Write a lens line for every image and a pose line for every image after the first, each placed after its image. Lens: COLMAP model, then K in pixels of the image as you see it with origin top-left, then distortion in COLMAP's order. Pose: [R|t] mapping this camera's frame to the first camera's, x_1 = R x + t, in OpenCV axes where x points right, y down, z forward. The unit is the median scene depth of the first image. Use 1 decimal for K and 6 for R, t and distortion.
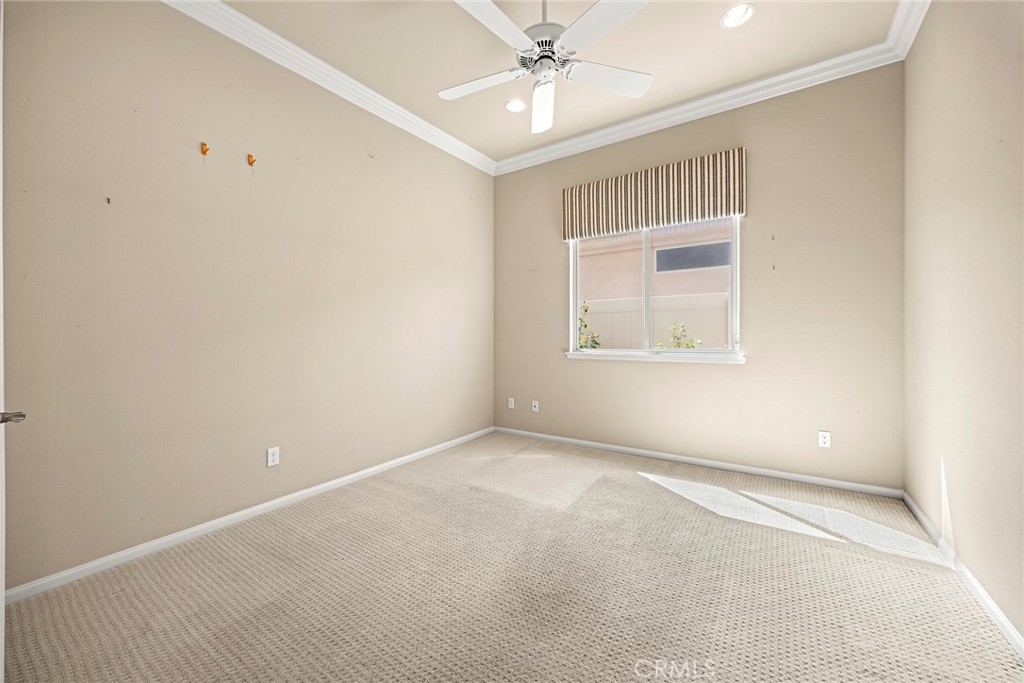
lens RADIAL K [[398.3, 0, 513.8], [0, 398.3, 337.4], [0, 0, 1]] dist [-0.000483, -0.000338]
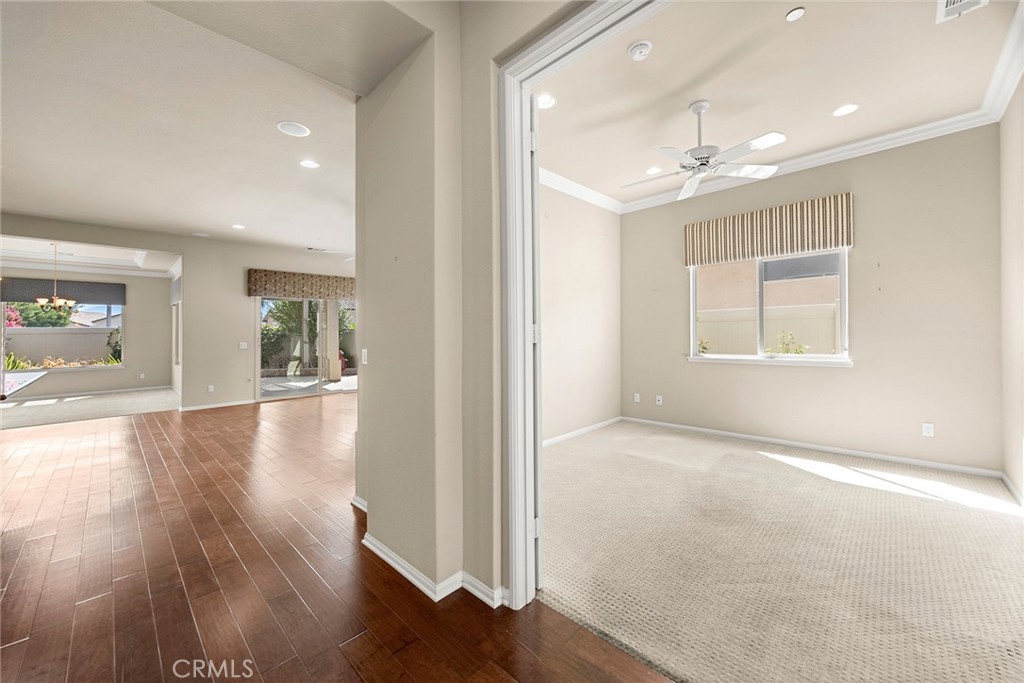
lens RADIAL K [[398.3, 0, 507.9], [0, 398.3, 338.3], [0, 0, 1]] dist [-0.000483, -0.000338]
pose [[0.982555, -0.005947, -0.185875, -0.221697], [0.005784, 0.999982, -0.001420, -0.025507], [0.185880, 0.000320, 0.982572, -0.377889]]
